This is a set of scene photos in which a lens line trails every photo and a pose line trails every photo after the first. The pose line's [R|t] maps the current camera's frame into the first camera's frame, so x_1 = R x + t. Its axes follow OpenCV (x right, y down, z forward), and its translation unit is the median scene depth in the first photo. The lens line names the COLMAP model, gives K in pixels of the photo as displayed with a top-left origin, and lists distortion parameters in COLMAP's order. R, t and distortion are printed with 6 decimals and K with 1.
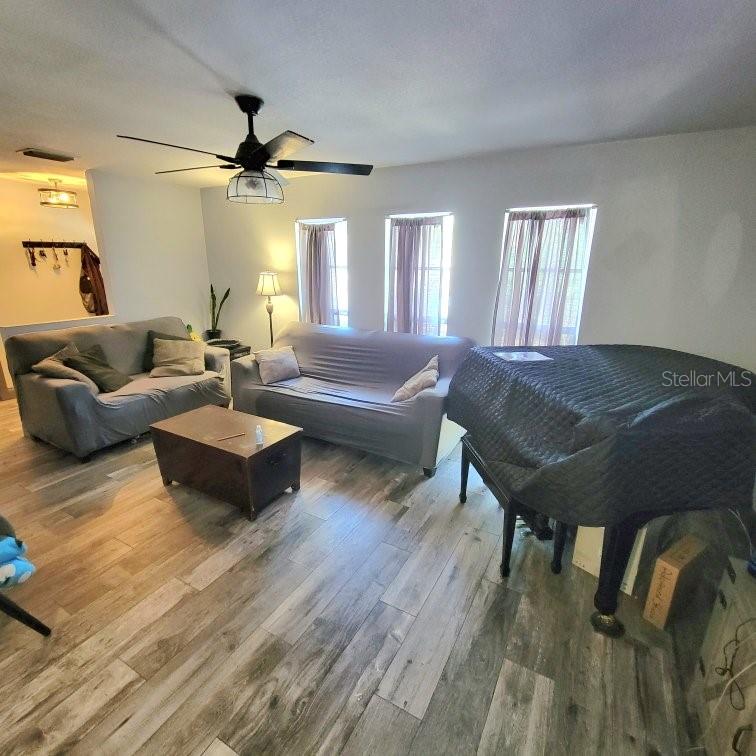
lens RADIAL K [[409.9, 0, 378.0], [0, 409.9, 378.0], [0, 0, 1]] dist [0.000240, -0.000665]
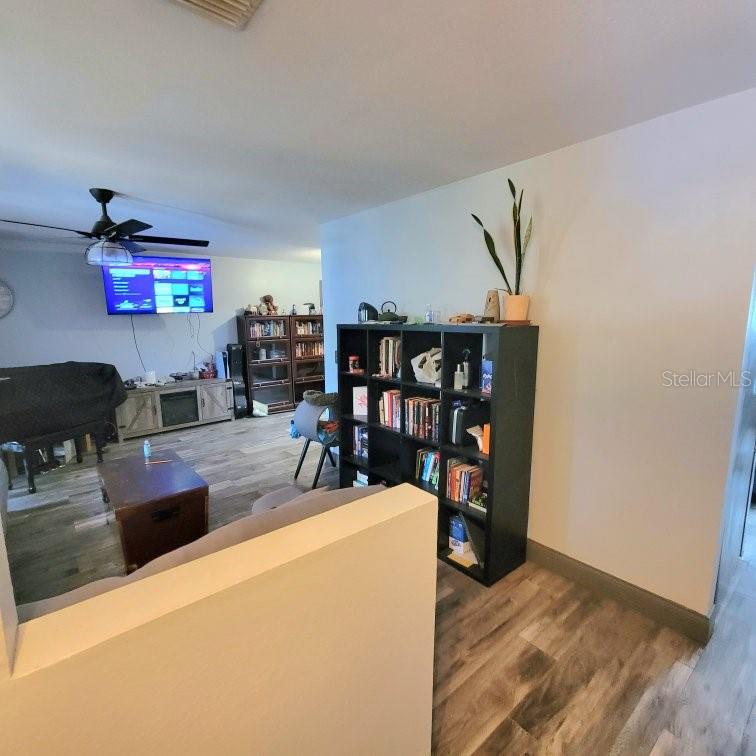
lens RADIAL K [[409.9, 0, 378.0], [0, 409.9, 378.0], [0, 0, 1]] dist [0.000240, -0.000665]
pose [[-0.936830, -0.054198, 0.345560, -1.083711], [0.098825, 0.906660, 0.410122, -0.391392], [-0.335534, 0.418365, -0.844031, 1.380315]]
